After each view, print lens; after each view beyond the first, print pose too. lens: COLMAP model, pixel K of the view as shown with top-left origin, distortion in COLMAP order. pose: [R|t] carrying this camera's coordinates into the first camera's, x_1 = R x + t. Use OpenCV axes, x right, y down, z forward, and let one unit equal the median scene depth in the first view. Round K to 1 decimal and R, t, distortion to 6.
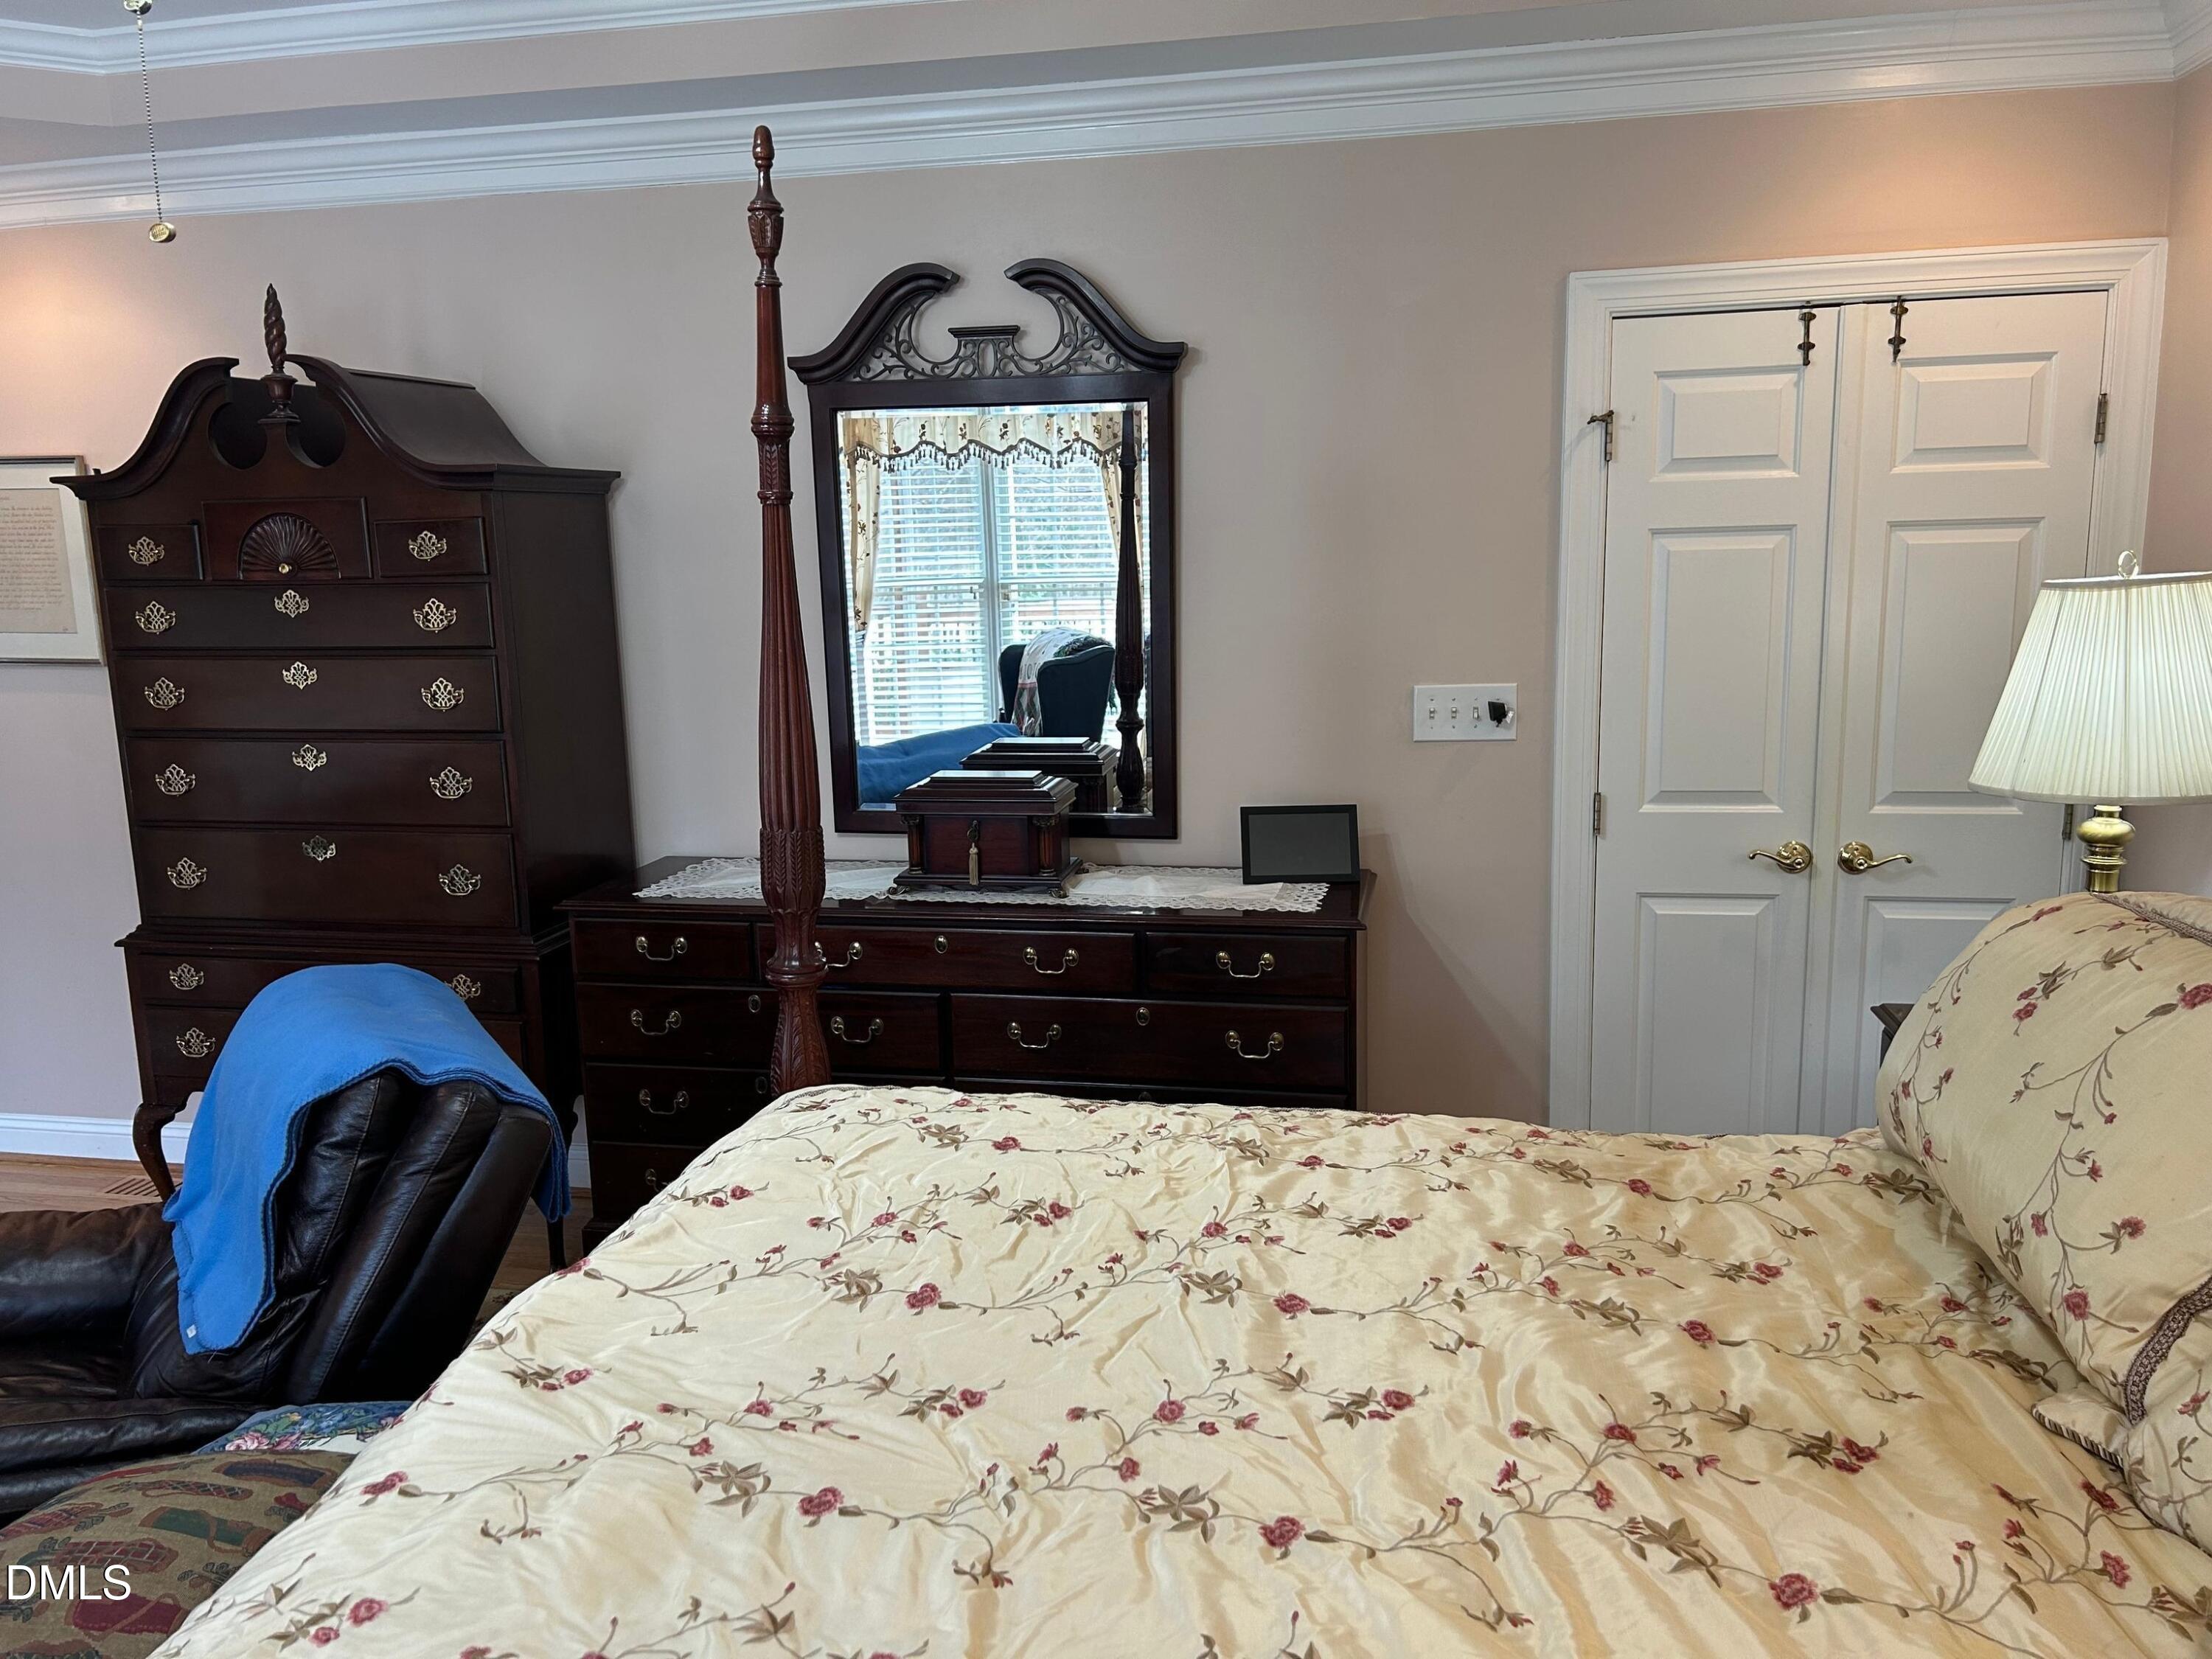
lens RADIAL K [[1697.4, 0, 1106.0], [0, 1697.4, 829.5], [0, 0, 1]] dist [0.045059, -0.047796]
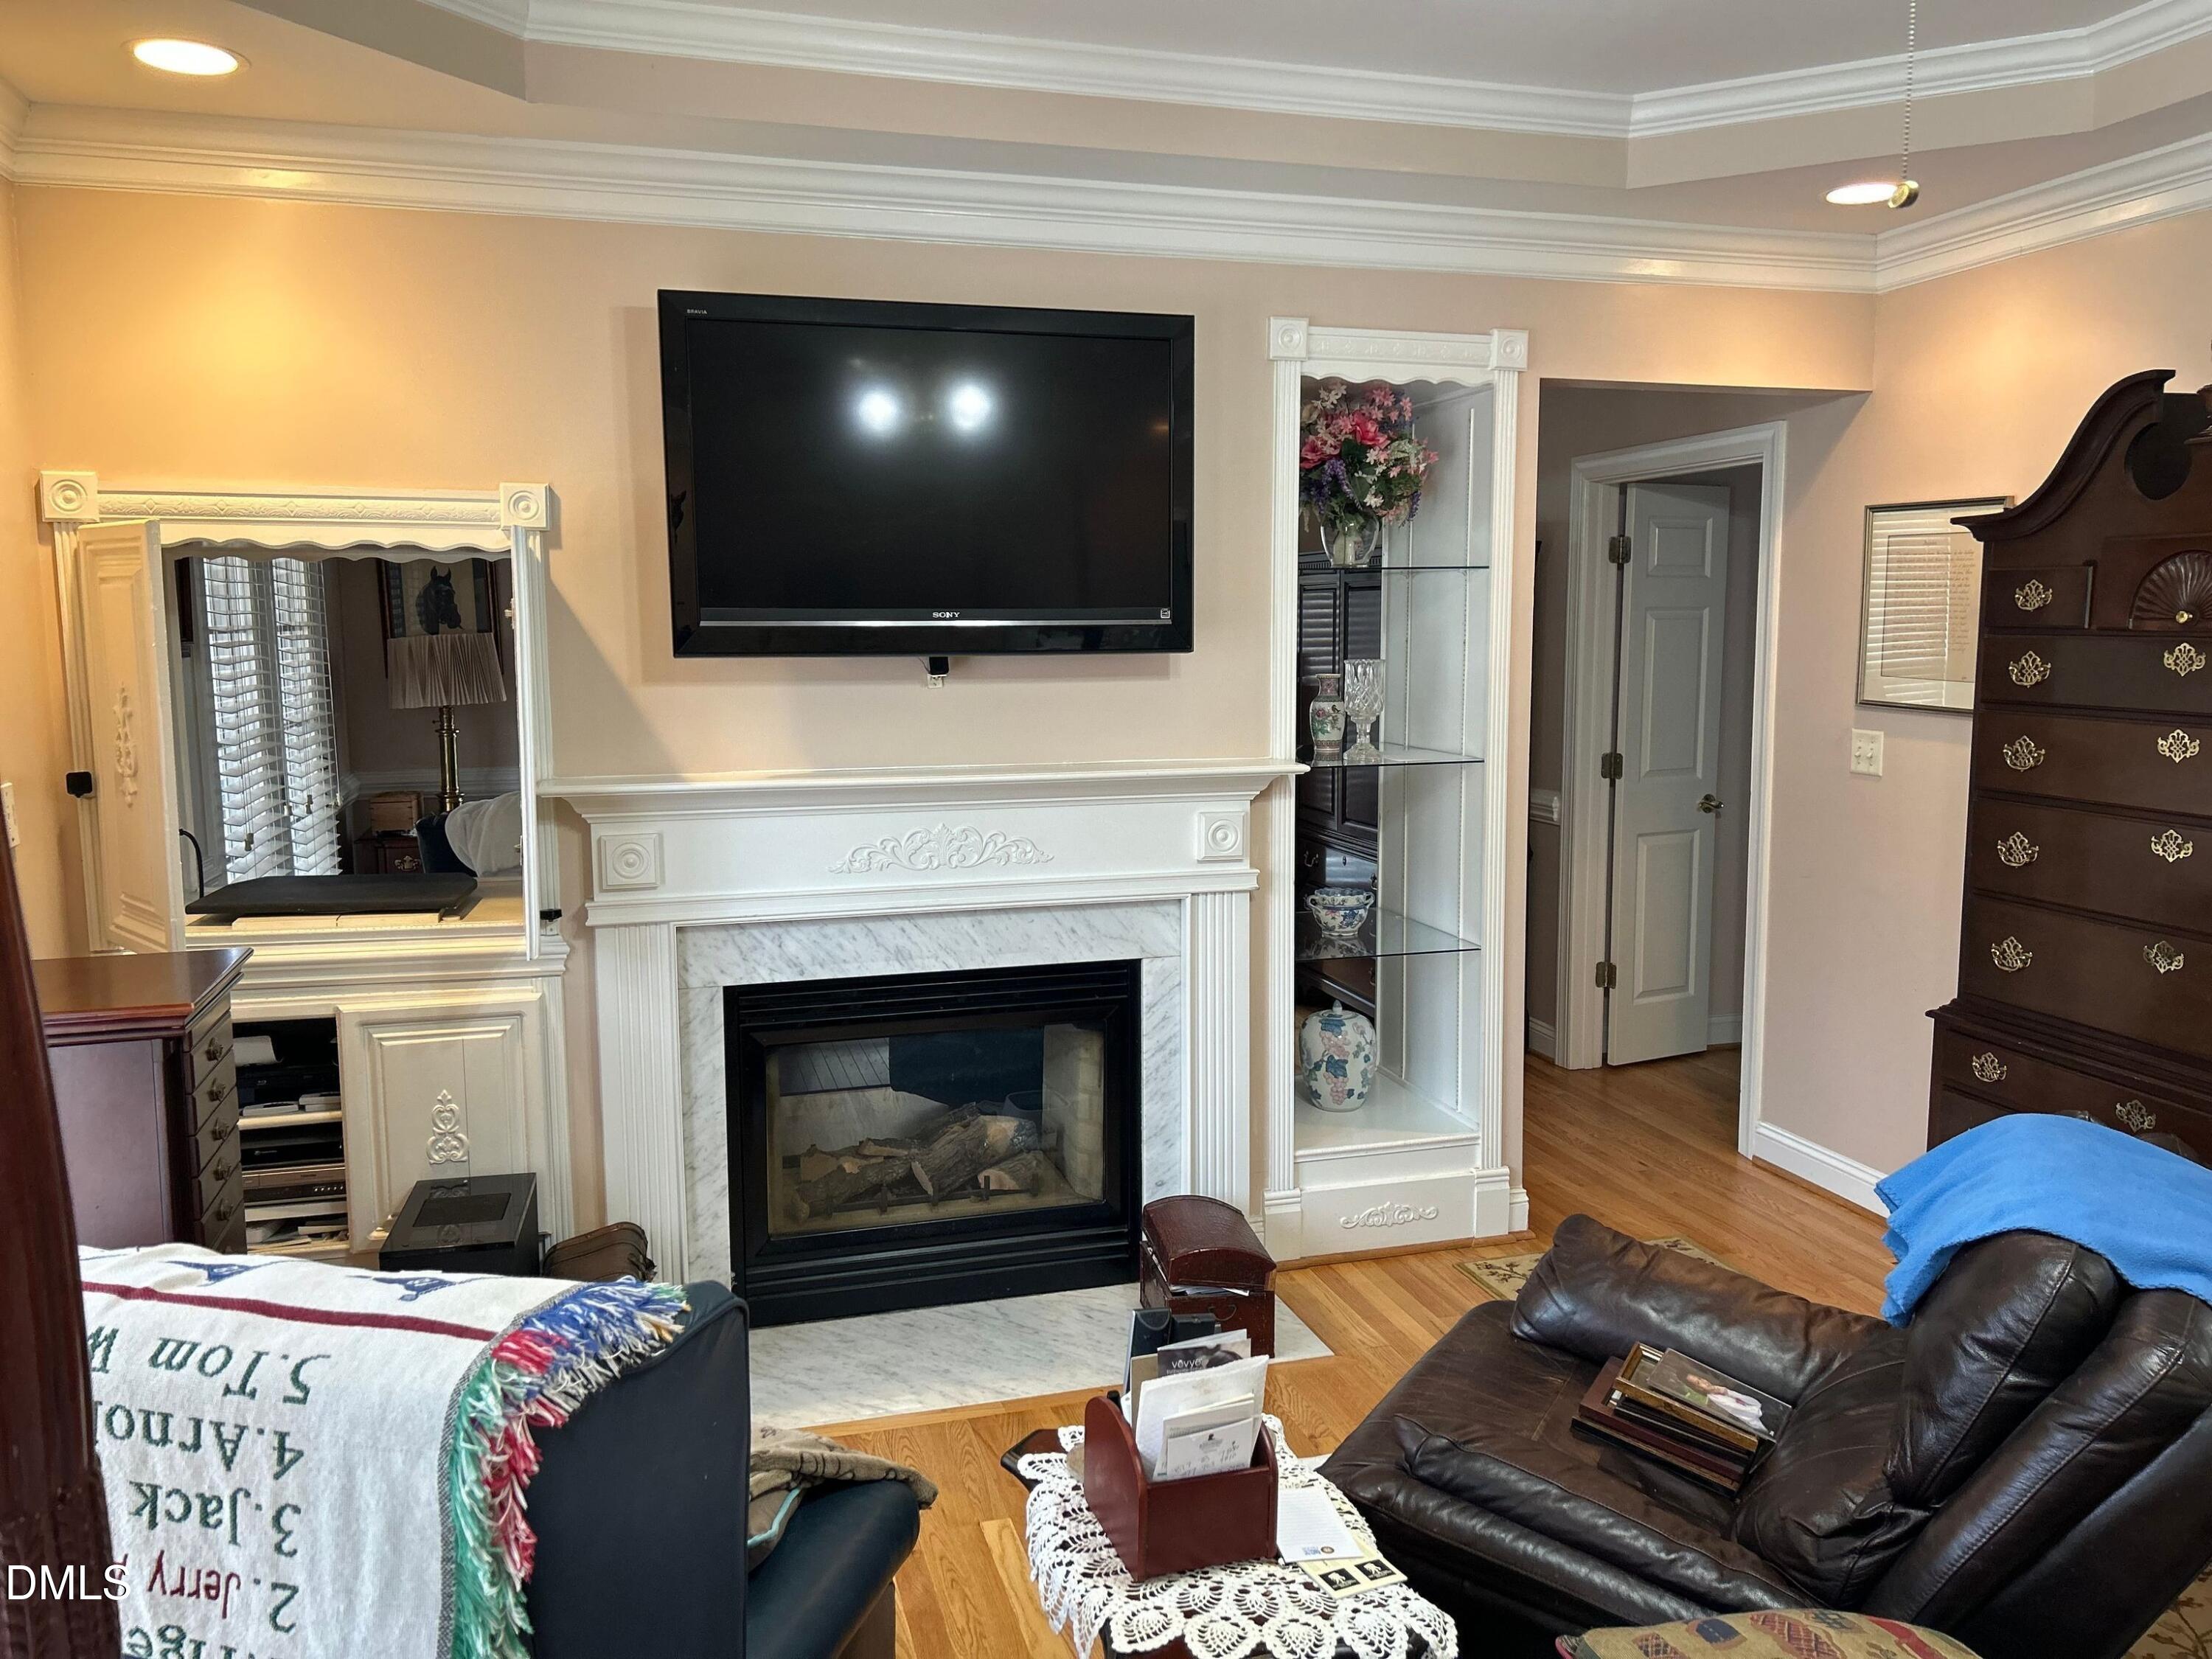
lens RADIAL K [[1659.9, 0, 1104.6], [0, 1659.9, 821.3], [0, 0, 1]] dist [-0.004048, 0.000915]
pose [[0.459689, 0.128118, -0.878790, -0.002882], [-0.160483, 0.985232, 0.059688, -0.019268], [0.873459, 0.113593, 0.473461, 0.176212]]
